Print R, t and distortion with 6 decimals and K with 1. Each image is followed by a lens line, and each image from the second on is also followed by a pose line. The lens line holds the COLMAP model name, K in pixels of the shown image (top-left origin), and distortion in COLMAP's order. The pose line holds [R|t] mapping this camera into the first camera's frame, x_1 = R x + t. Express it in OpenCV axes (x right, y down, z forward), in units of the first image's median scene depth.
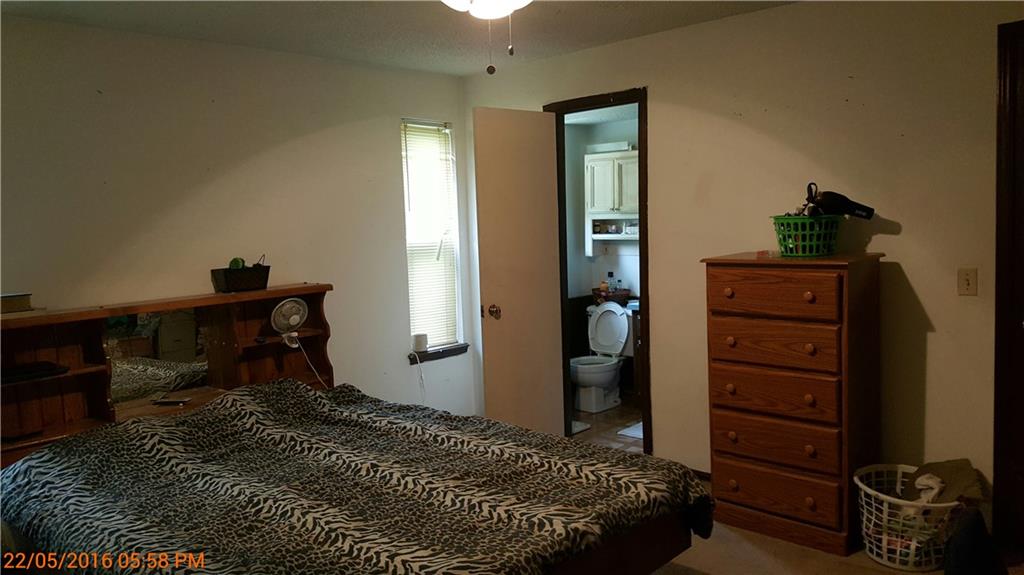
lens RADIAL K [[775.2, 0, 508.5], [0, 775.2, 285.5], [0, 0, 1]] dist [0.042769, -0.001309]
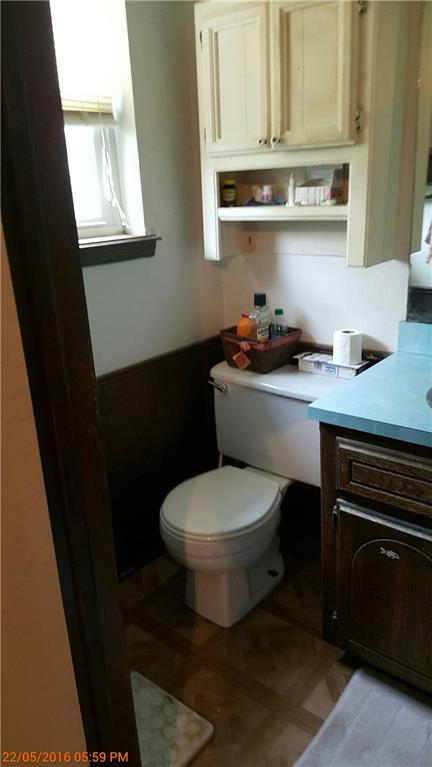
lens RADIAL K [[580.6, 0, 214.1], [0, 580.6, 386.5], [0, 0, 1]] dist [0.042769, -0.001309]
pose [[0.997844, -0.035329, 0.055307, 0.083991], [0.021458, 0.972054, 0.233775, -0.045139], [-0.062020, -0.232084, 0.970716, 0.658231]]
